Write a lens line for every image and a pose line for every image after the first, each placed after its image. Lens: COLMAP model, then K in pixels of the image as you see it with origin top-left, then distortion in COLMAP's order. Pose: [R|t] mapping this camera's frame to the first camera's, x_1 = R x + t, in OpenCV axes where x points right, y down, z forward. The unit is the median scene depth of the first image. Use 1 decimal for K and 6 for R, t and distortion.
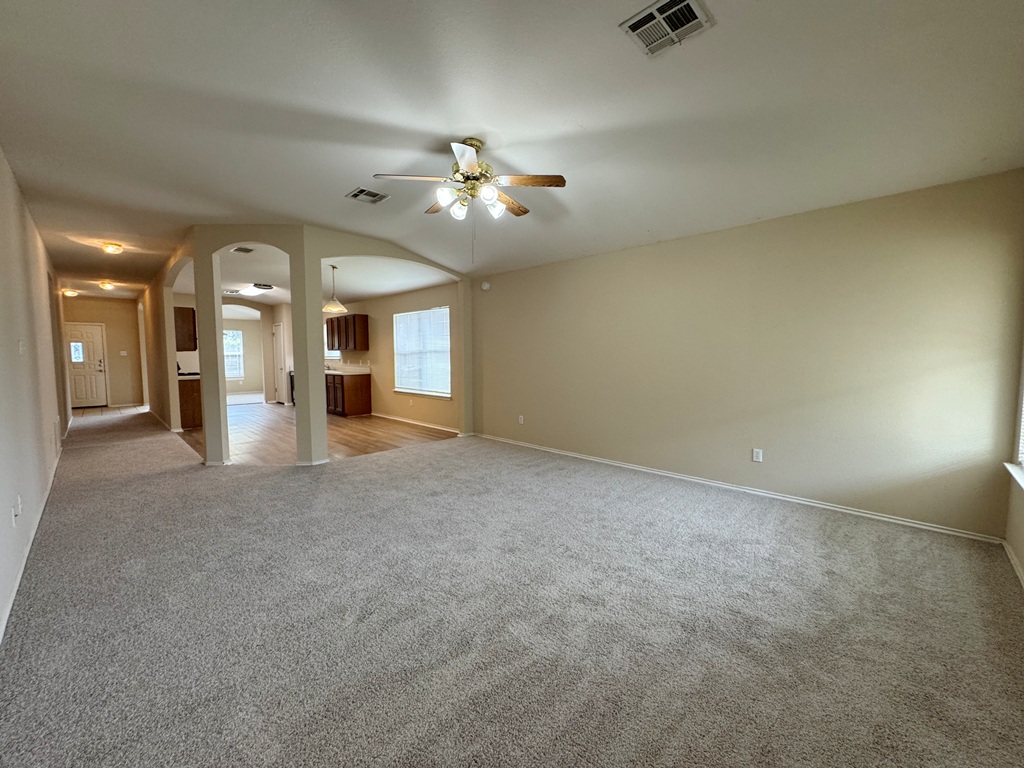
lens RADIAL K [[409.2, 0, 511.1], [0, 409.2, 381.9], [0, 0, 1]] dist [-0.002172, -0.000098]
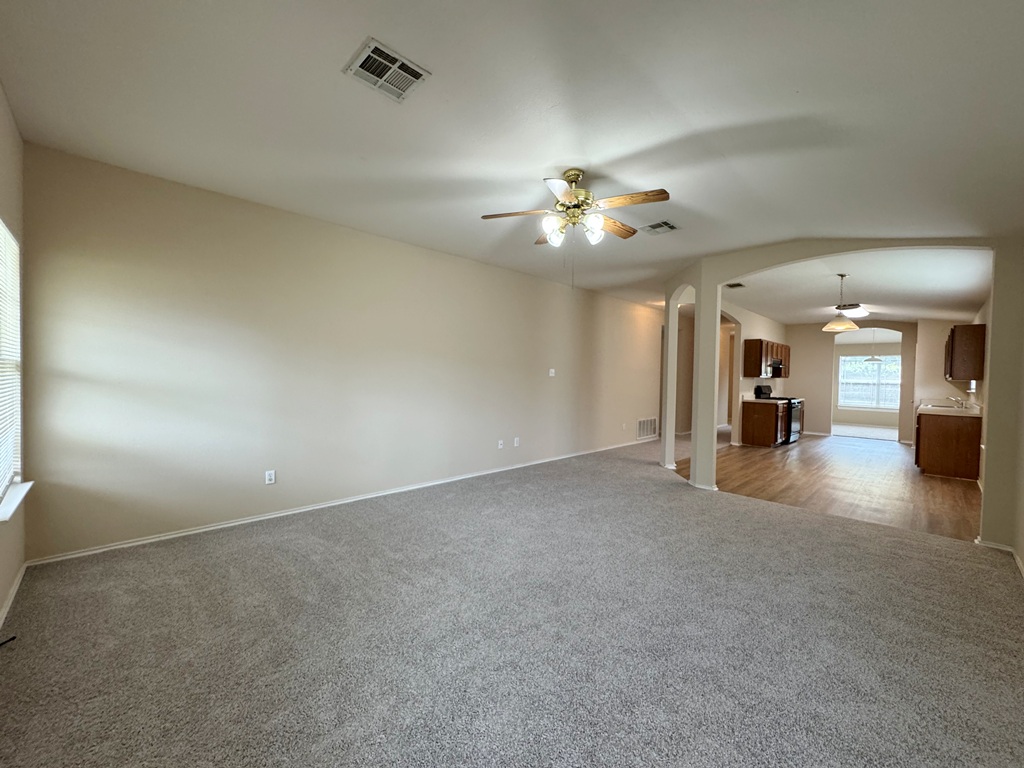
lens RADIAL K [[410.3, 0, 512.0], [0, 410.3, 384.0], [0, 0, 1]] dist [-0.003170, -0.000175]
pose [[-0.023613, 0.026506, -0.999370, 0.377168], [-0.089281, 0.995598, 0.028516, -0.029825], [0.995727, 0.089898, -0.021143, 0.364215]]
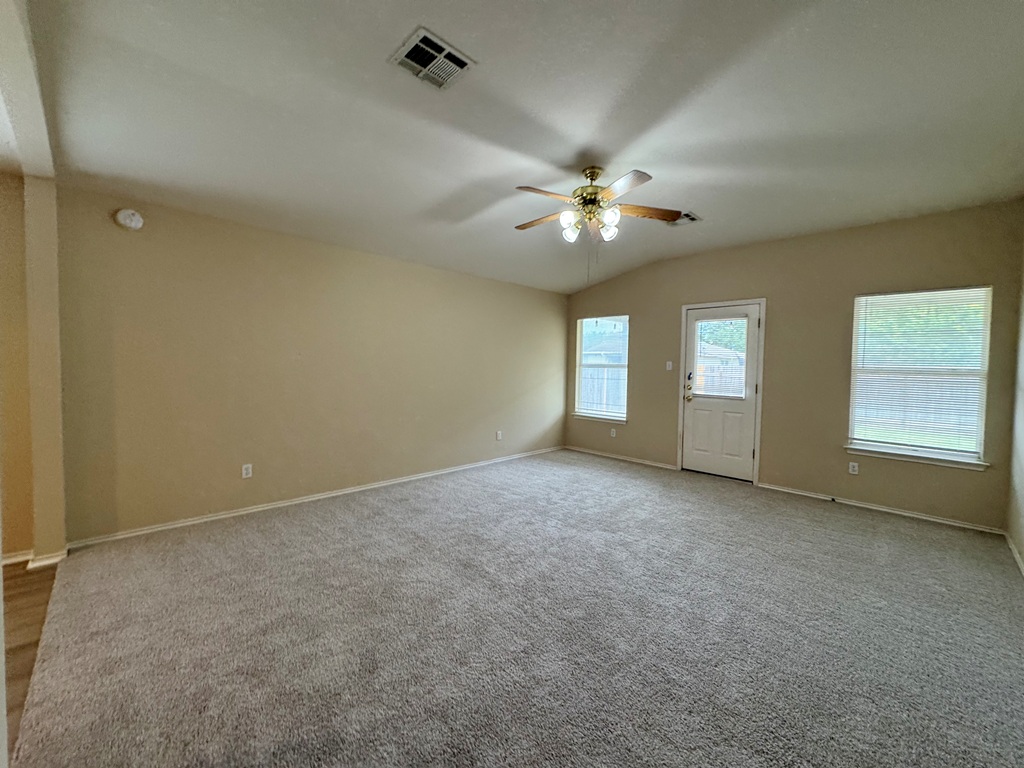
lens RADIAL K [[409.2, 0, 511.1], [0, 409.2, 381.9], [0, 0, 1]] dist [-0.002172, -0.000098]
pose [[0.020164, -0.032751, 0.999260, -0.471490], [0.049468, 0.998272, 0.031721, -0.032622], [-0.998572, 0.048792, 0.021749, 0.487397]]
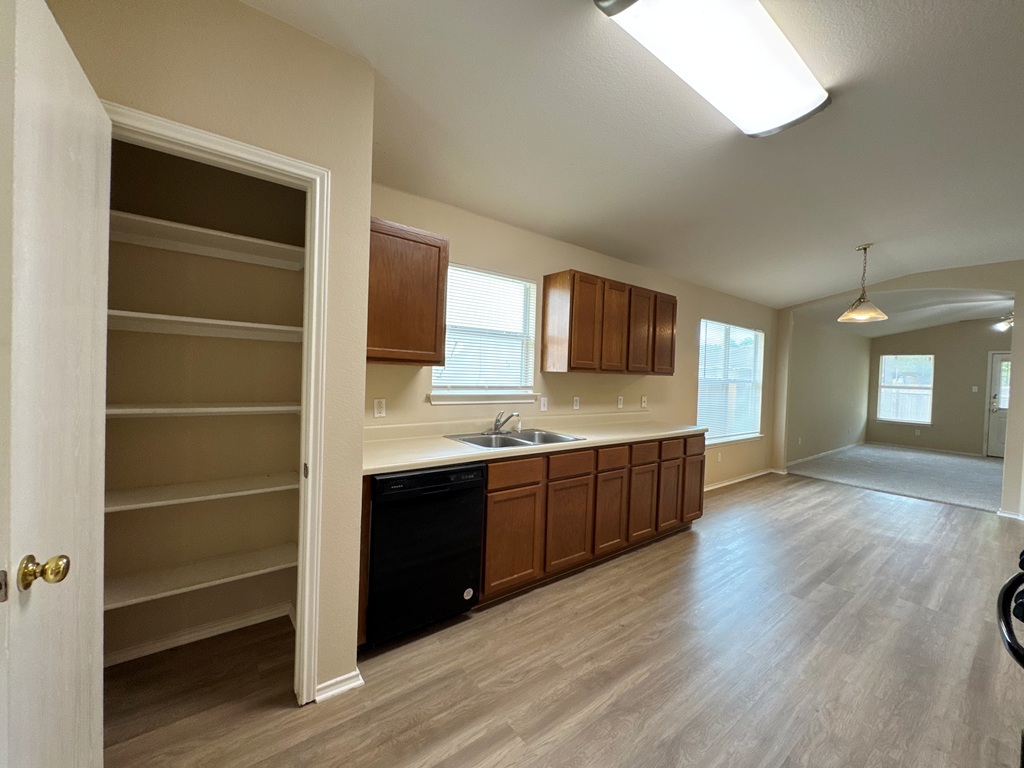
lens RADIAL K [[410.3, 0, 512.0], [0, 410.3, 384.0], [0, 0, 1]] dist [-0.003170, -0.000175]
pose [[0.137409, -0.015675, 0.990390, -1.059993], [0.033678, 0.999371, 0.011145, -0.097728], [-0.989942, 0.031823, 0.137850, 1.374193]]
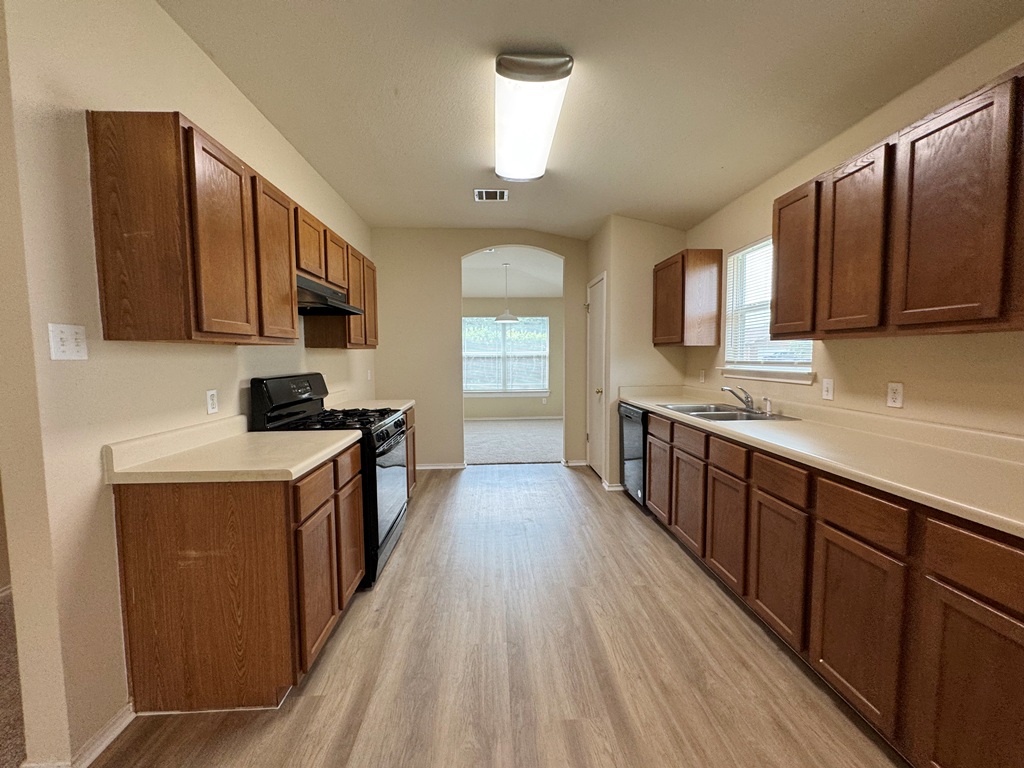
lens RADIAL K [[409.8, 0, 513.0], [0, 409.8, 384.0], [0, 0, 1]] dist [-0.000556, 0.000265]
pose [[0.736477, 0.046019, -0.674896, -0.545651], [-0.042572, 0.998859, 0.021653, -0.067822], [0.675122, 0.012785, 0.737595, 0.997332]]
